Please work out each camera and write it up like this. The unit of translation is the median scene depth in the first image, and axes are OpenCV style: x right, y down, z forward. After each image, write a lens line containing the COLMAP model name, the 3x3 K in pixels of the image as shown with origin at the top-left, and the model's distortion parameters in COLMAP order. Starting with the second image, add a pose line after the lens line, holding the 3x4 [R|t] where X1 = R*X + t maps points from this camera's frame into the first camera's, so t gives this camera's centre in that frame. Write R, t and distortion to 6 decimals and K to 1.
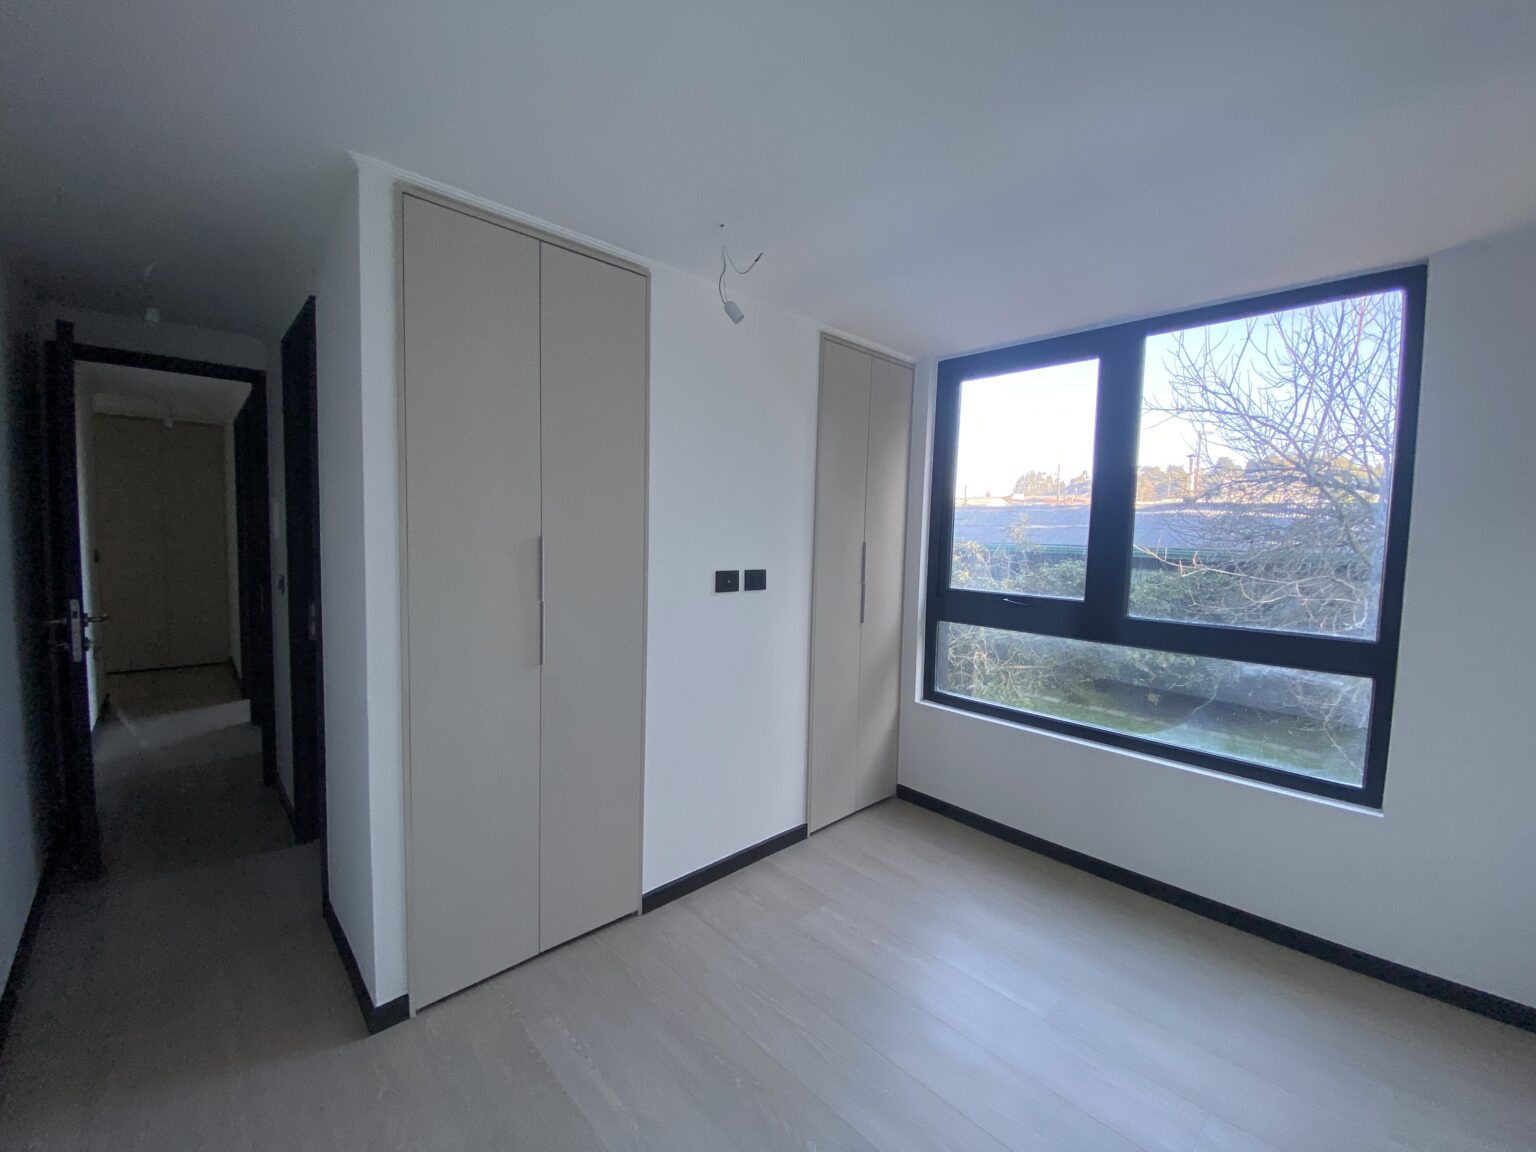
lens RADIAL K [[621.5, 0, 769.8], [0, 621.5, 574.3], [0, 0, 1]] dist [0.001901, -0.000168]
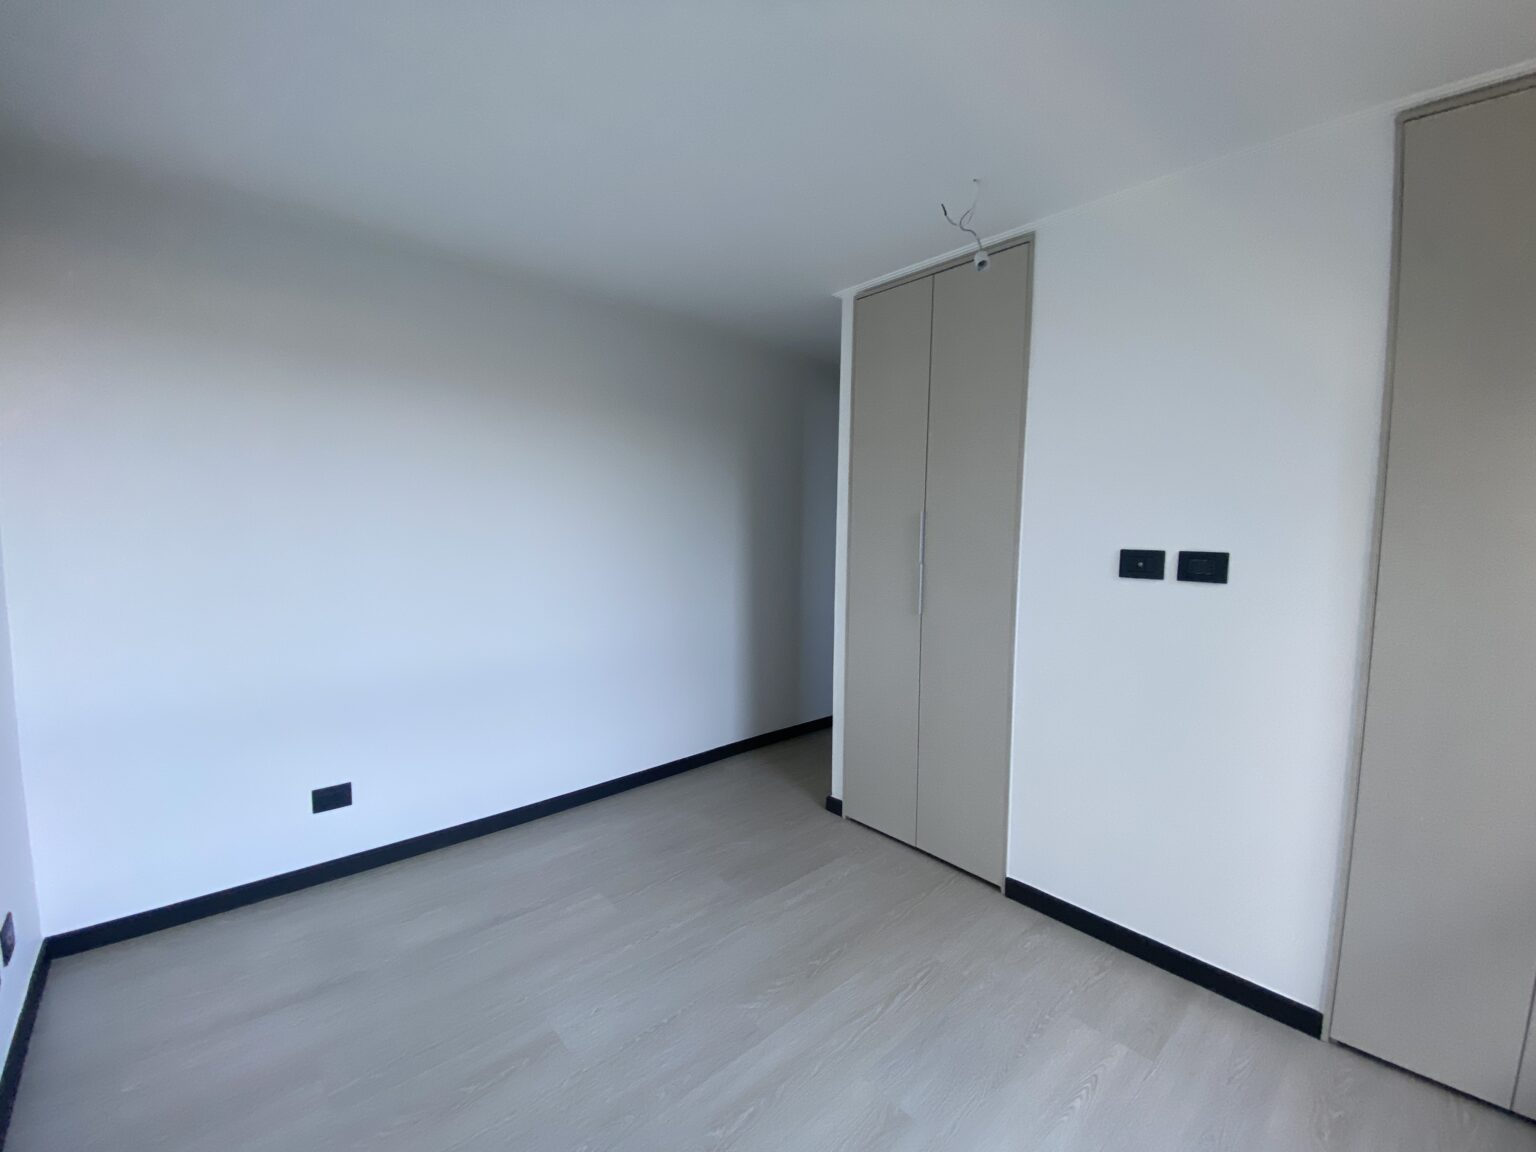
lens RADIAL K [[621.5, 0, 773.4], [0, 621.5, 574.9], [0, 0, 1]] dist [0.001901, -0.000168]
pose [[0.004321, 0.050240, -0.998728, 0.675862], [-0.085377, 0.995109, 0.049689, 0.024228], [0.996339, 0.085054, 0.008590, 0.530717]]
